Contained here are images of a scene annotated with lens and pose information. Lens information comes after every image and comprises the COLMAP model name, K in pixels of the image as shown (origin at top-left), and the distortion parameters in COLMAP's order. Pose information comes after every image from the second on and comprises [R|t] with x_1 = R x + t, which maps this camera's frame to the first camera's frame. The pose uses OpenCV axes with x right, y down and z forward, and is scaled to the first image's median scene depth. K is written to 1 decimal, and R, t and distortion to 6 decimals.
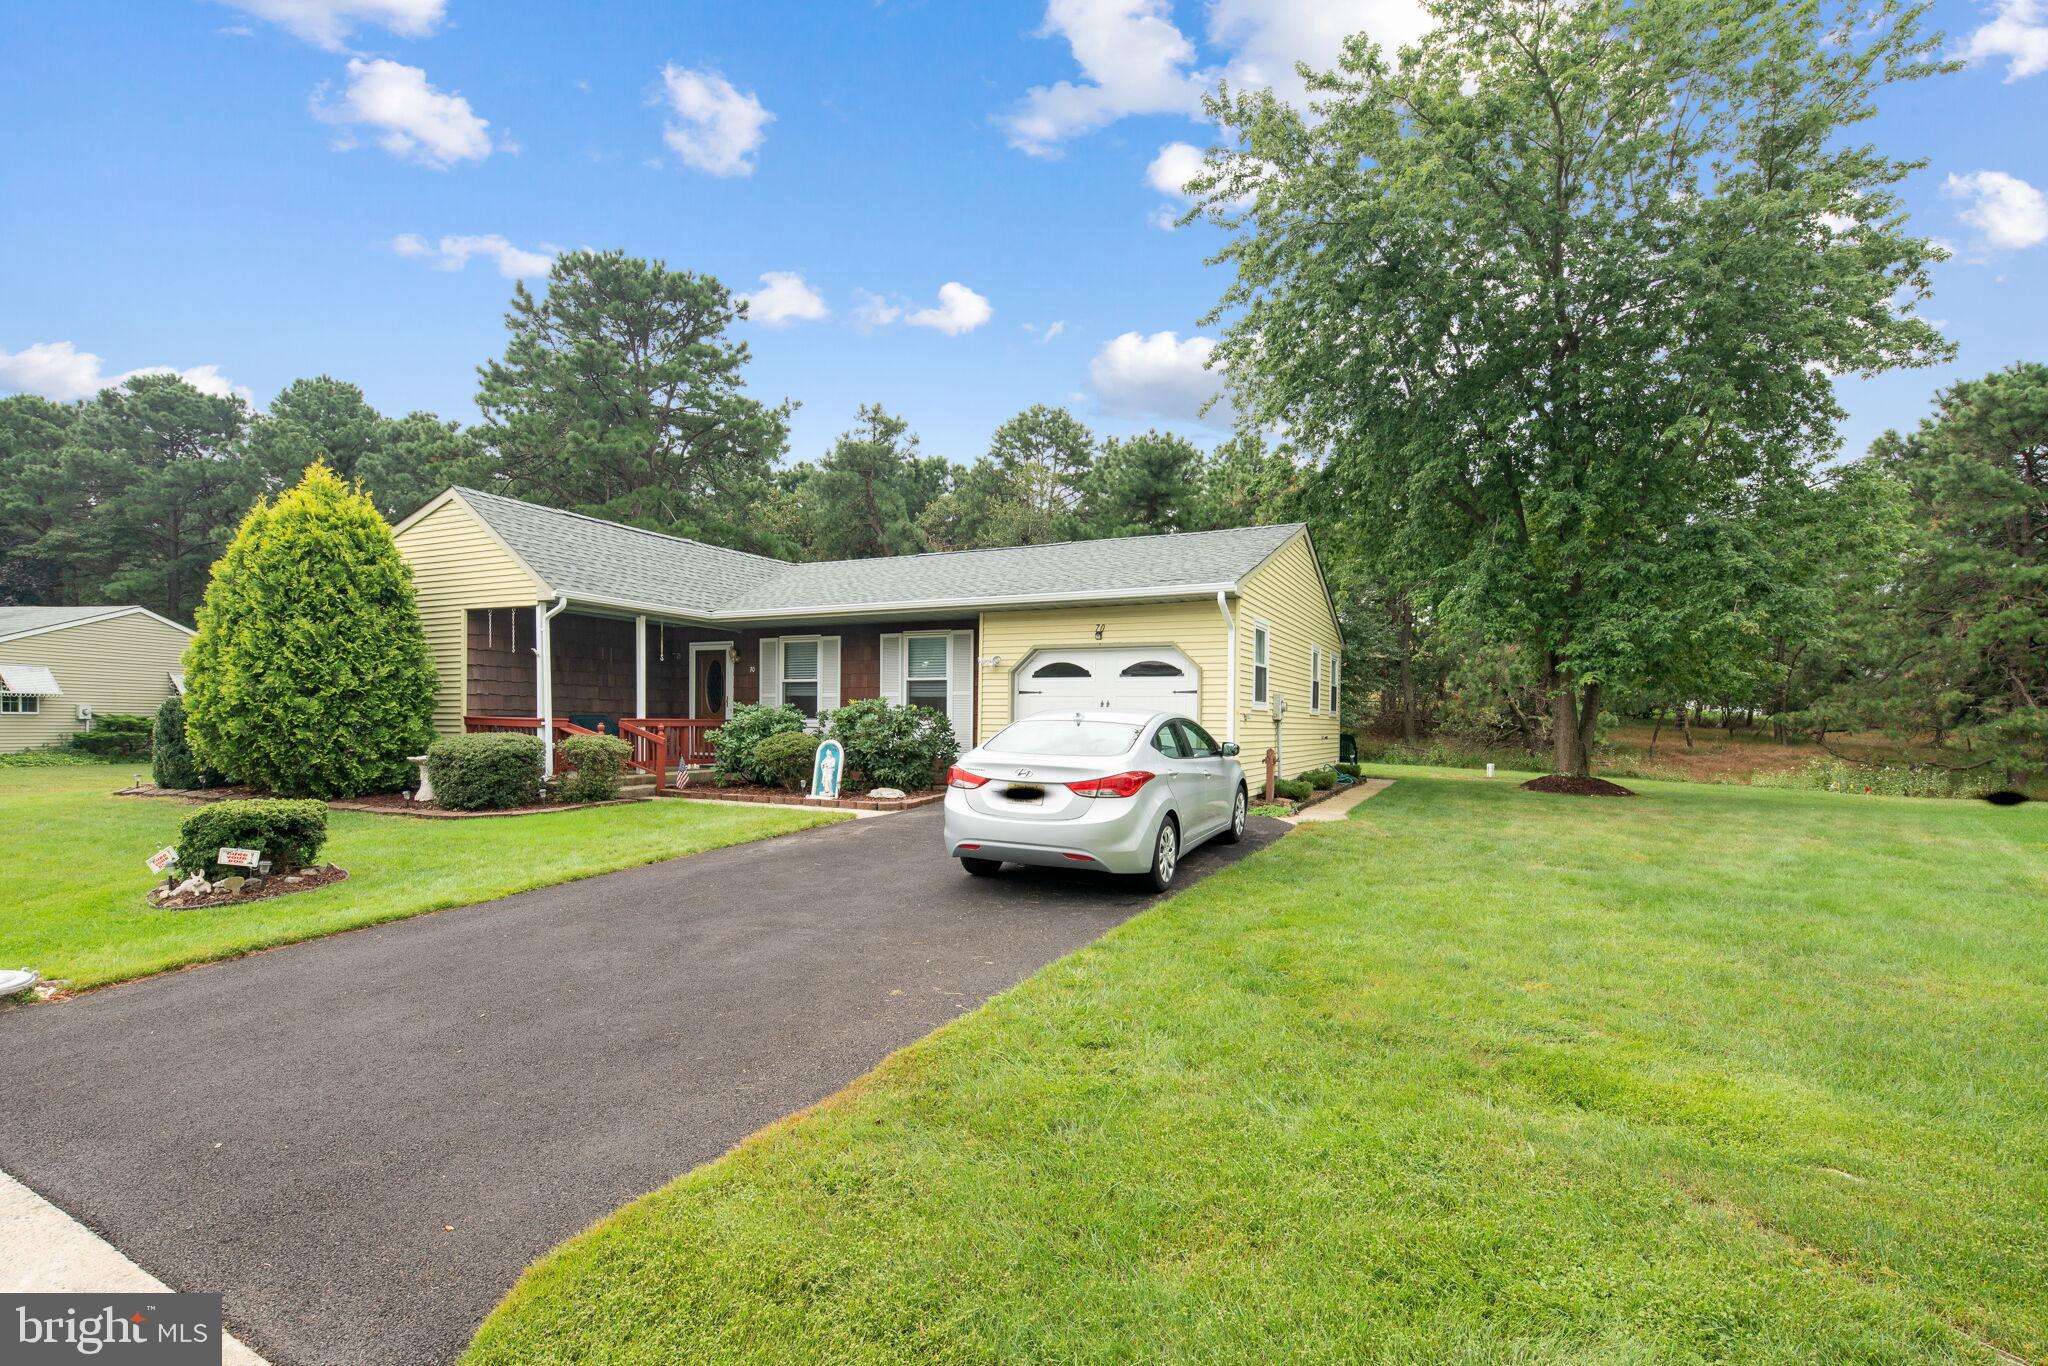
lens RADIAL K [[987.4, 0, 1005.3], [0, 987.4, 737.3], [0, 0, 1]] dist [0.002417, -0.001499]
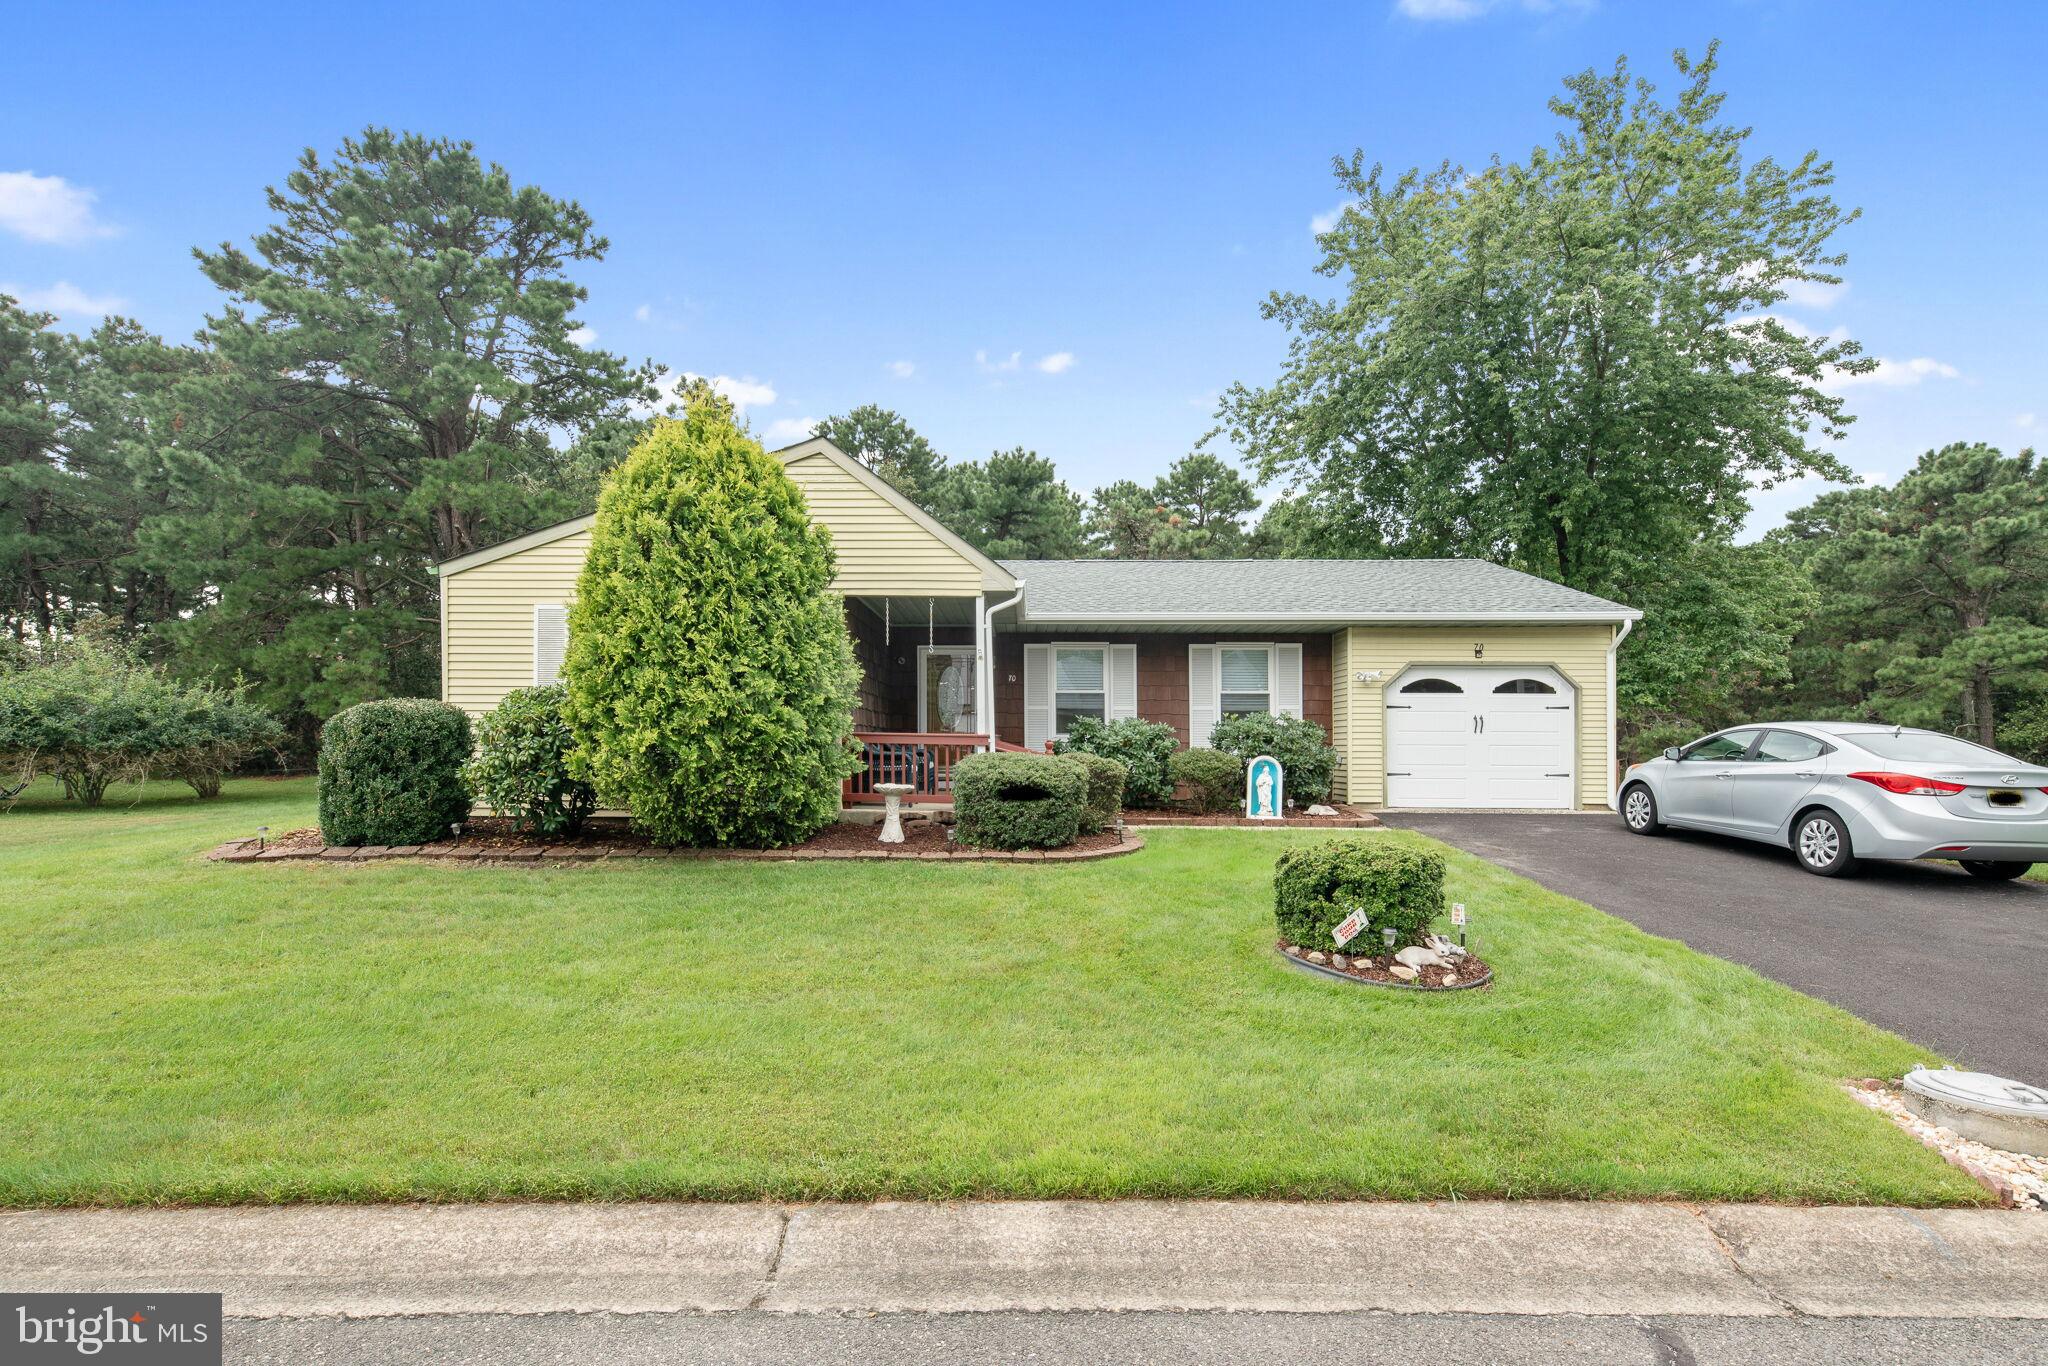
lens RADIAL K [[987.4, 0, 1010.1], [0, 987.4, 737.3], [0, 0, 1]] dist [0.002417, -0.001499]
pose [[0.903503, -0.005201, 0.428551, -0.787274], [0.011733, 0.999852, -0.012602, -0.006308], [-0.428422, 0.016414, 0.903430, 0.252704]]
